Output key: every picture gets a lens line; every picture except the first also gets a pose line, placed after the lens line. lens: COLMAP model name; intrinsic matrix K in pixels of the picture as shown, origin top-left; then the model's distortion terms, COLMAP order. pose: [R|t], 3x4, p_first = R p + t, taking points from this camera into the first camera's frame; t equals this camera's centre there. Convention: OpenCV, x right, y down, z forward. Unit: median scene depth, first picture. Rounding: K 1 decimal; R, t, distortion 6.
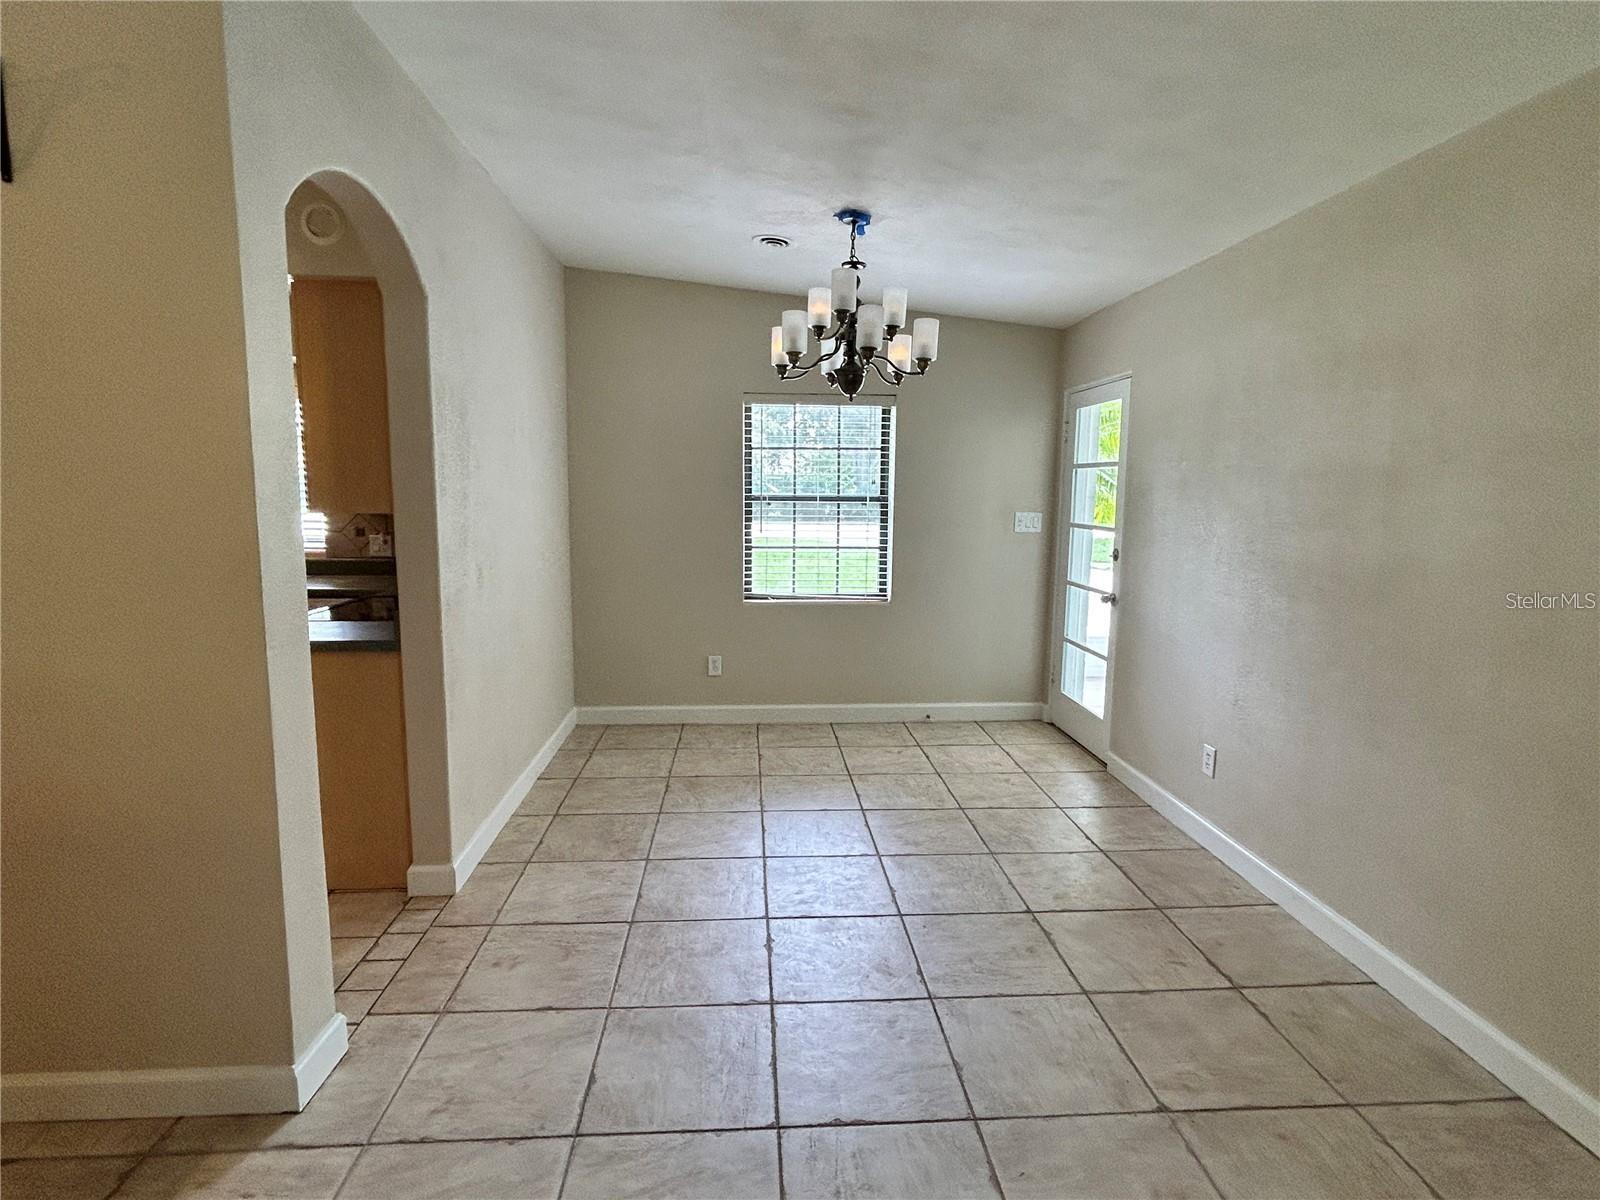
lens RADIAL K [[808.8, 0, 800.9], [0, 808.8, 597.2], [0, 0, 1]] dist [-0.003784, -0.000153]
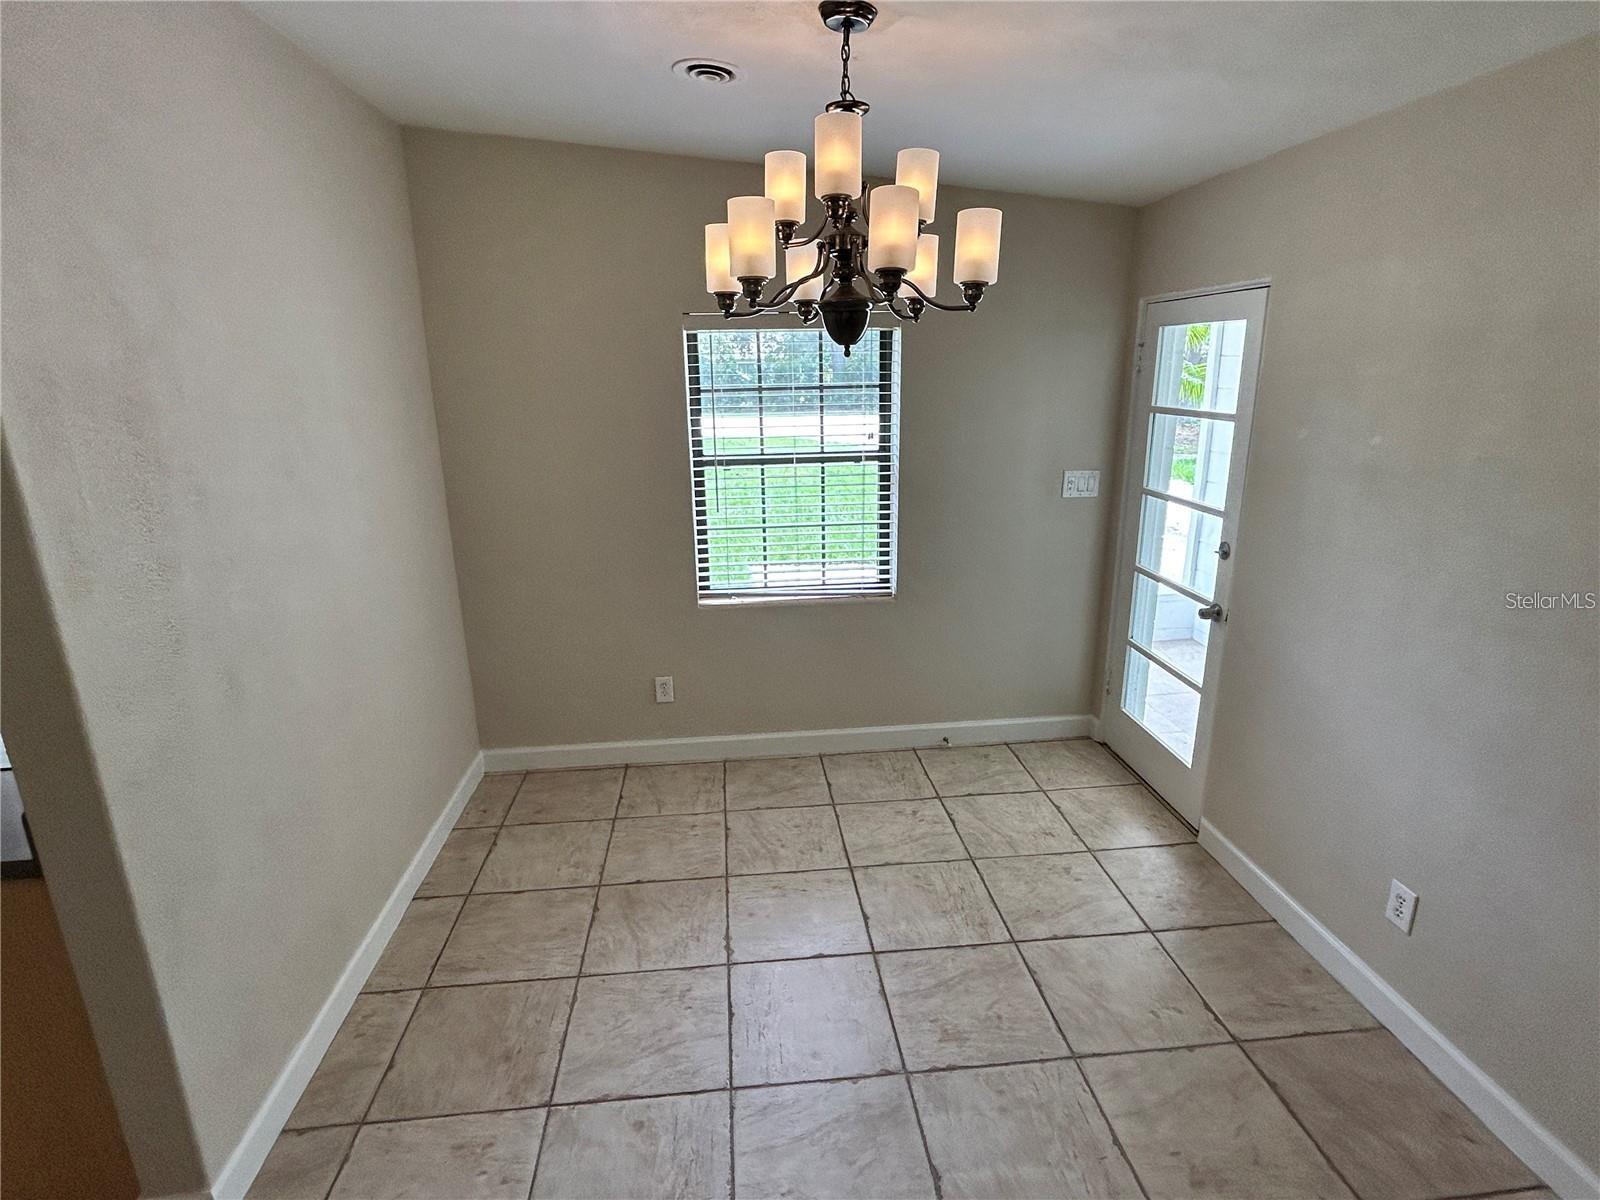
lens RADIAL K [[808.8, 0, 798.4], [0, 808.8, 598.5], [0, 0, 1]] dist [-0.003784, -0.000153]
pose [[0.999227, -0.033772, 0.020131, 0.006447], [0.030559, 0.989283, 0.142777, -0.113335], [-0.024737, -0.142051, 0.989550, 0.289919]]
